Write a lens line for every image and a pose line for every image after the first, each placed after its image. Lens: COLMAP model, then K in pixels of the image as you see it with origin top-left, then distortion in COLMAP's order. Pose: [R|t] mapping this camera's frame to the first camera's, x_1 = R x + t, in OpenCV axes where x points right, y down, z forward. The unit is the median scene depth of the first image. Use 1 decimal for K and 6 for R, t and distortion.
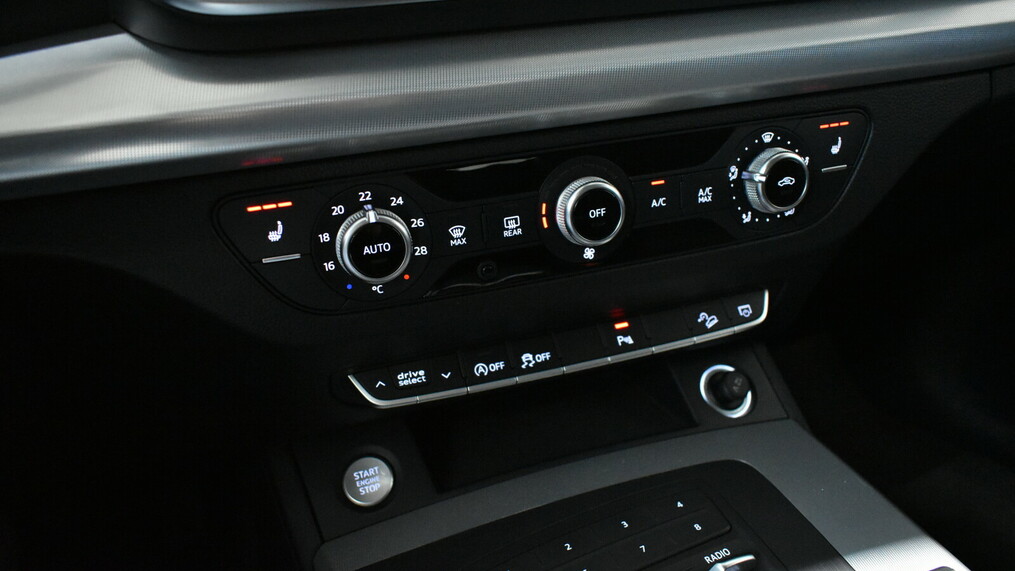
lens RADIAL K [[769.9, 0, 512.7], [0, 769.9, 284.4], [0, 0, 1]] dist [-0.025936, 0.007328]
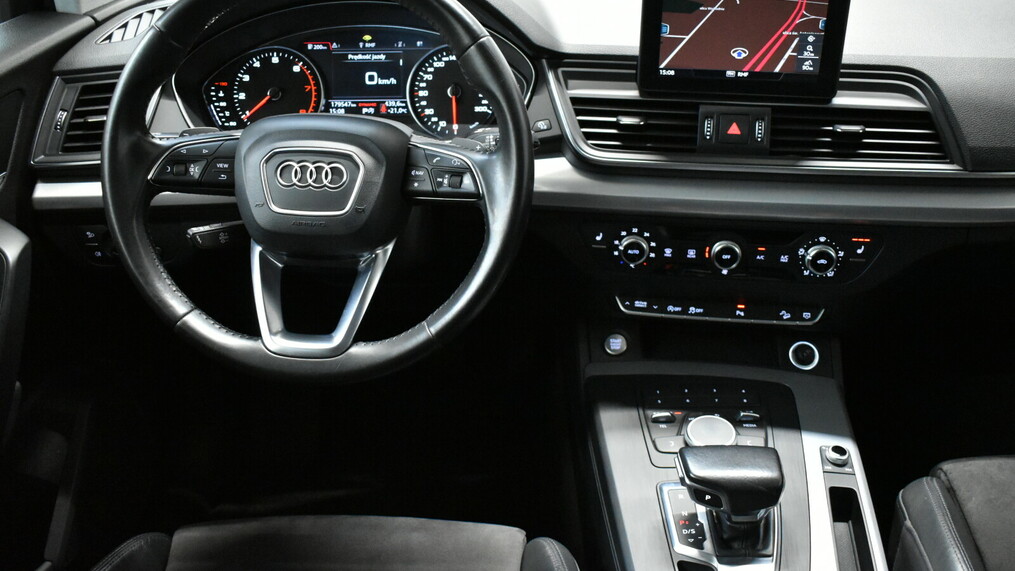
lens RADIAL K [[951.5, 0, 506.0], [0, 951.5, 284.1], [0, 0, 1]] dist [-0.030080, 0.000000]
pose [[0.887009, 0.249045, -0.388835, 0.613220], [-0.214228, 0.967925, 0.131251, -0.229614], [0.409050, -0.033121, 0.911911, -1.806919]]
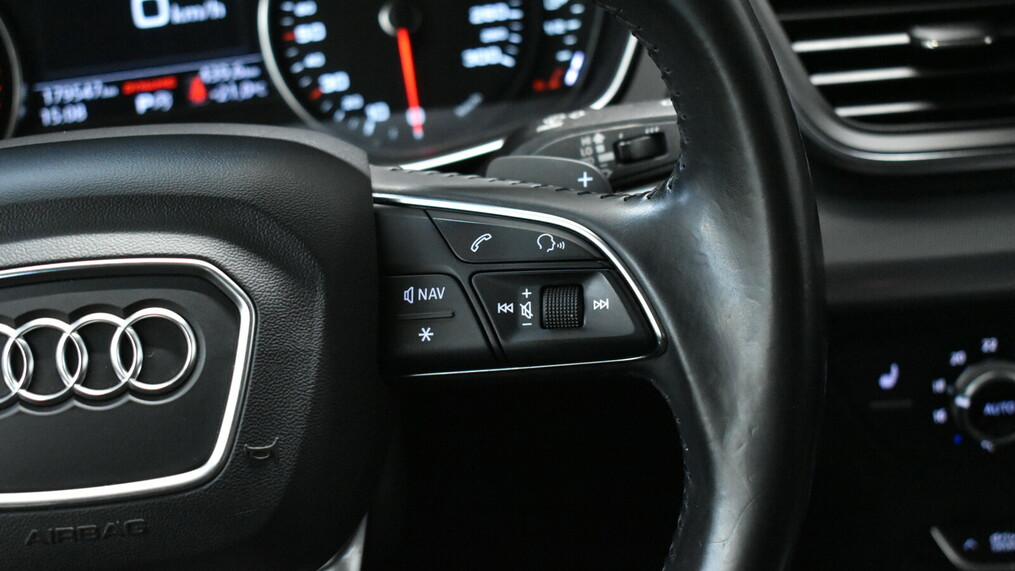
lens RADIAL K [[1777.2, 0, 508.5], [0, 1777.2, 285.3], [0, 0, 1]] dist [-0.039910, 0.000000]
pose [[0.950356, 0.103579, -0.293418, -0.108686], [-0.086246, 0.993709, 0.071443, -0.245260], [0.298972, -0.042590, 0.953311, -0.985217]]
